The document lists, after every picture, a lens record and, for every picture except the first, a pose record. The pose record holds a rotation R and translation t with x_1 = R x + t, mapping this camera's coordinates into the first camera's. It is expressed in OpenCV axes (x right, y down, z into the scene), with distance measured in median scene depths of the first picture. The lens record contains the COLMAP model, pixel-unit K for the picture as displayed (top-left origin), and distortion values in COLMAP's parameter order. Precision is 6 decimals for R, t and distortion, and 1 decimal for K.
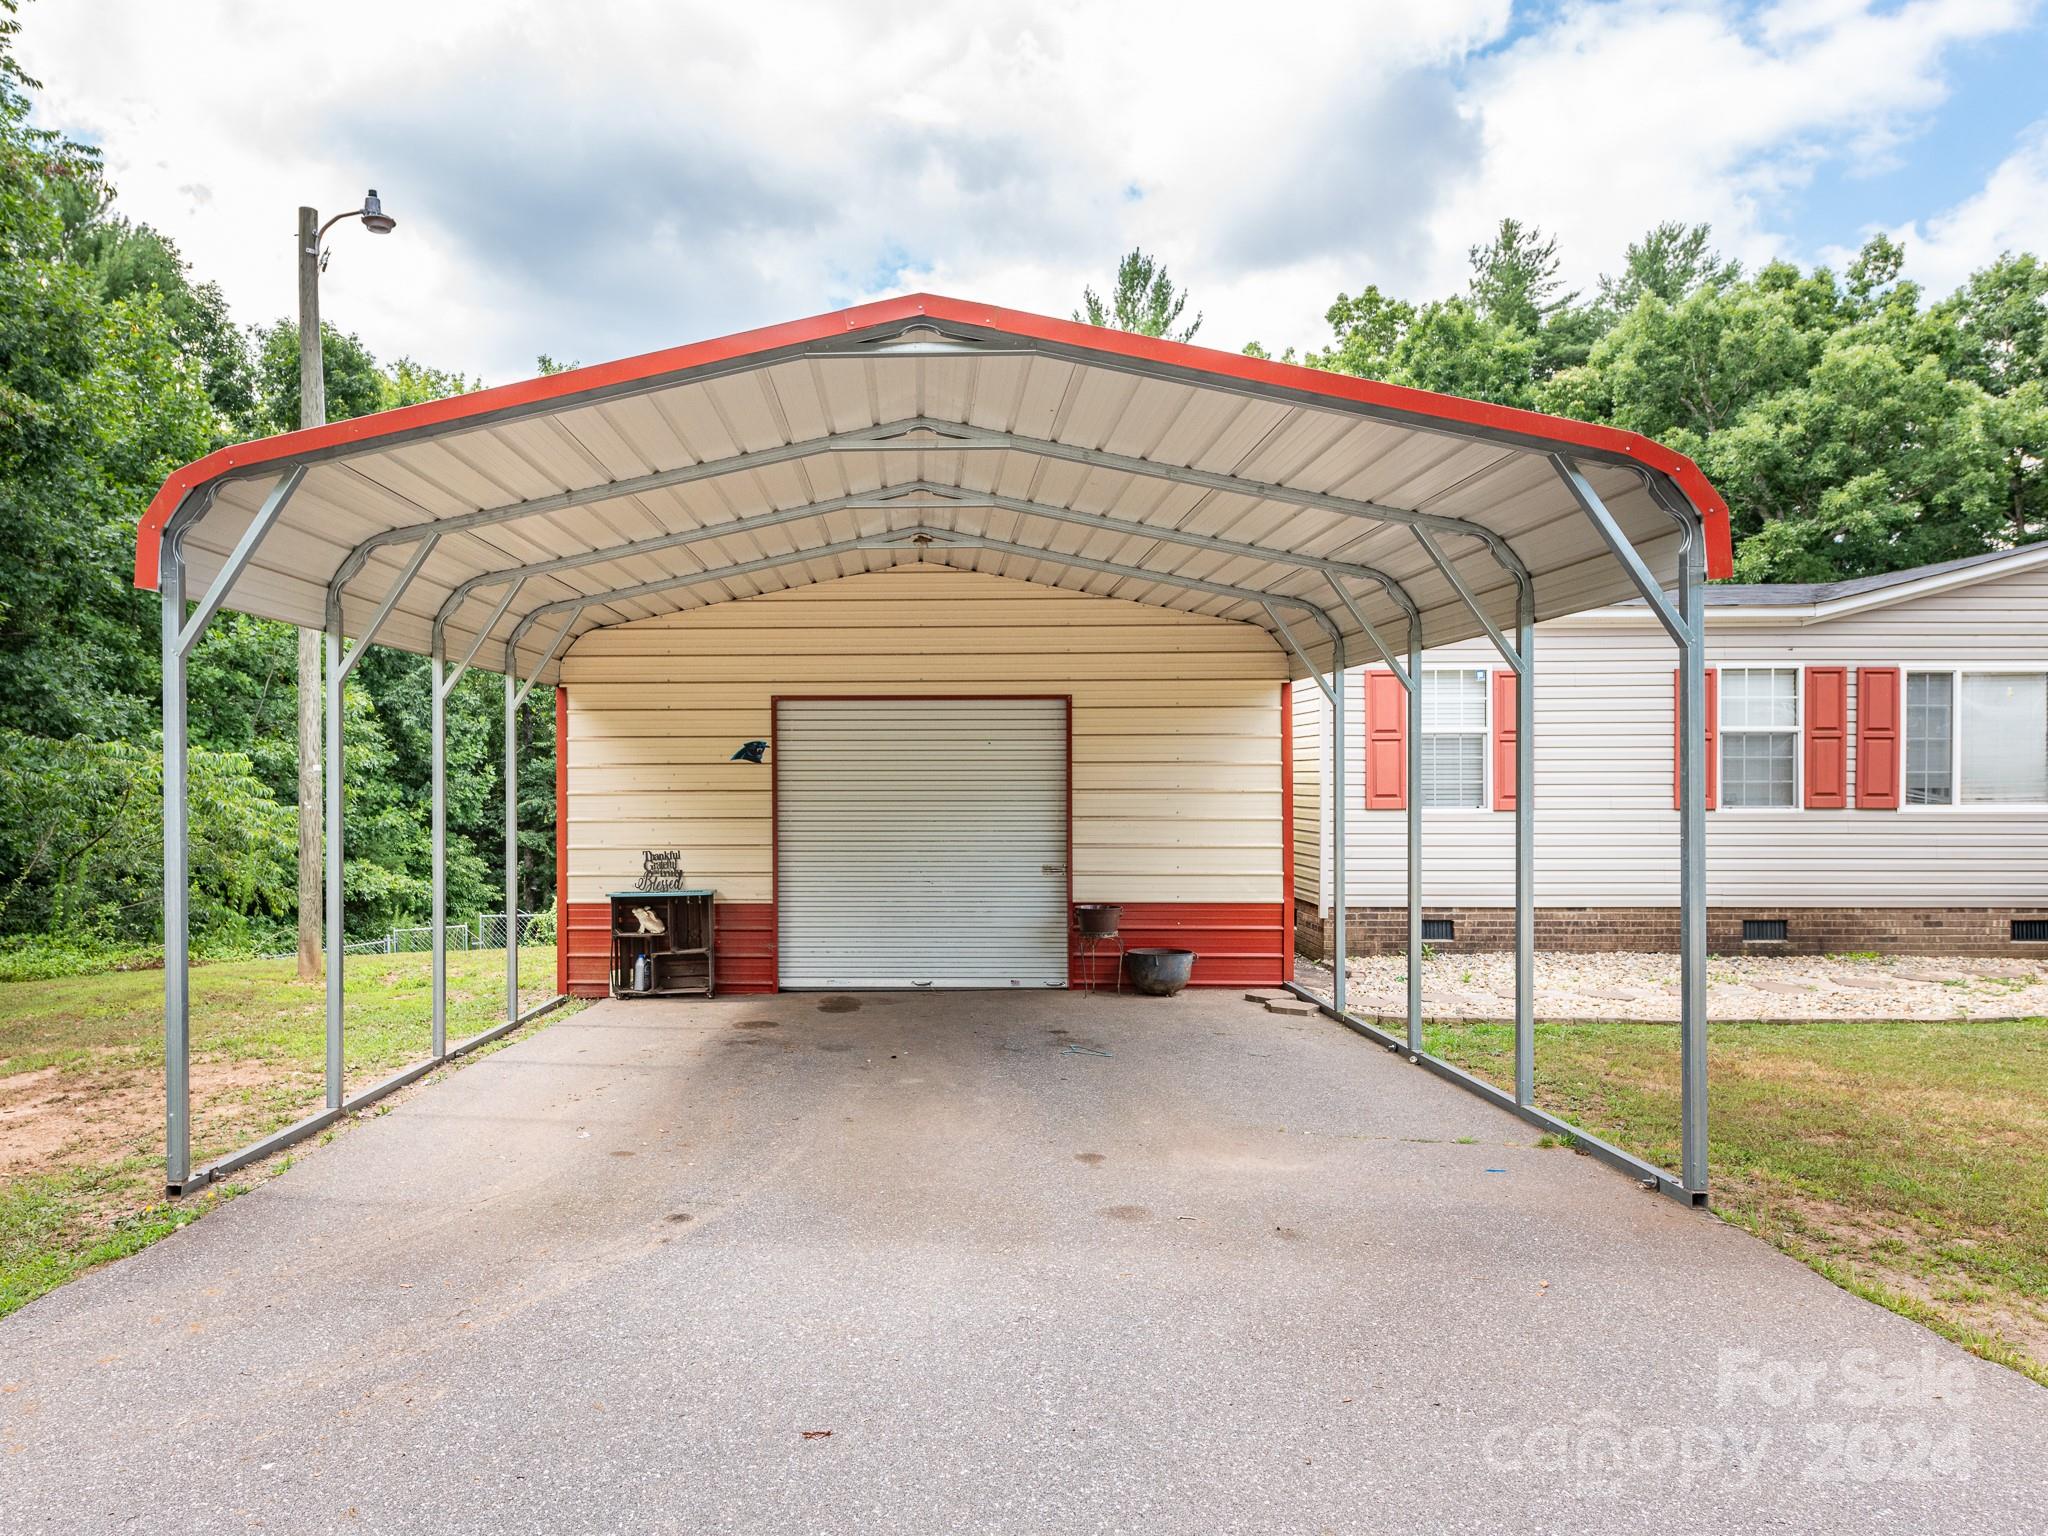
lens RADIAL K [[1372.7, 0, 1026.1], [0, 1372.7, 780.5], [0, 0, 1]] dist [0.023727, -0.021103]
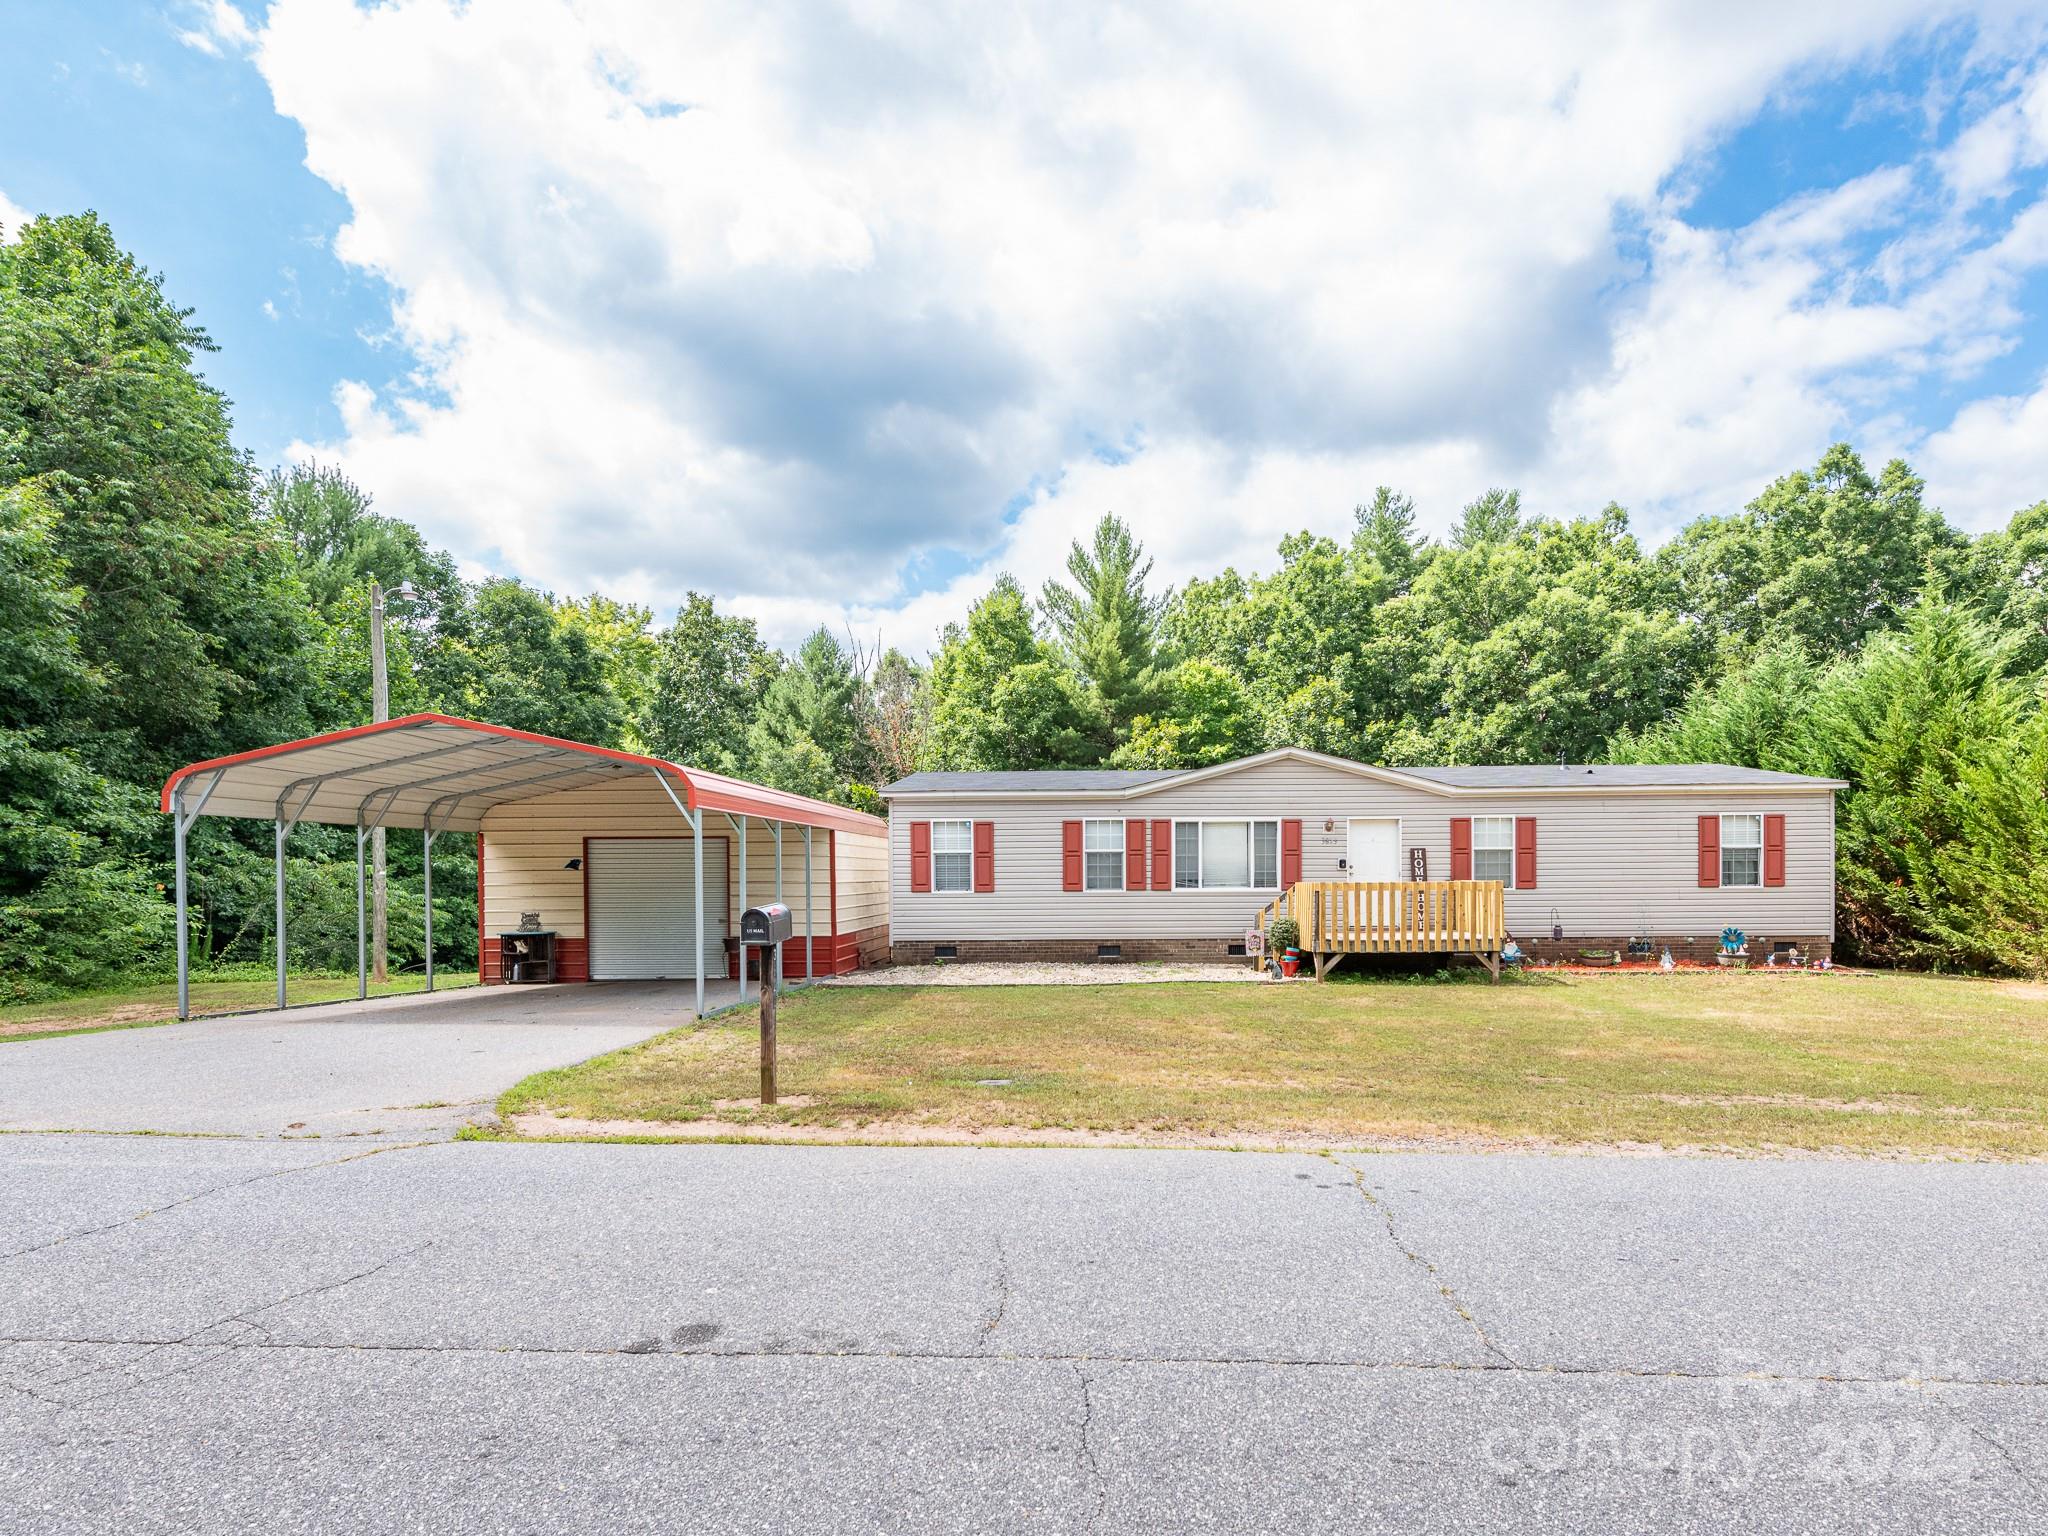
lens RADIAL K [[963.1, 0, 1074.1], [0, 963.1, 890.4], [0, 0, 1]] dist [0.013377, -0.003198]
pose [[0.999940, -0.004110, 0.010127, 0.474548], [0.003977, 0.999906, 0.013087, 0.001949], [-0.010180, -0.013046, 0.999863, -0.403694]]
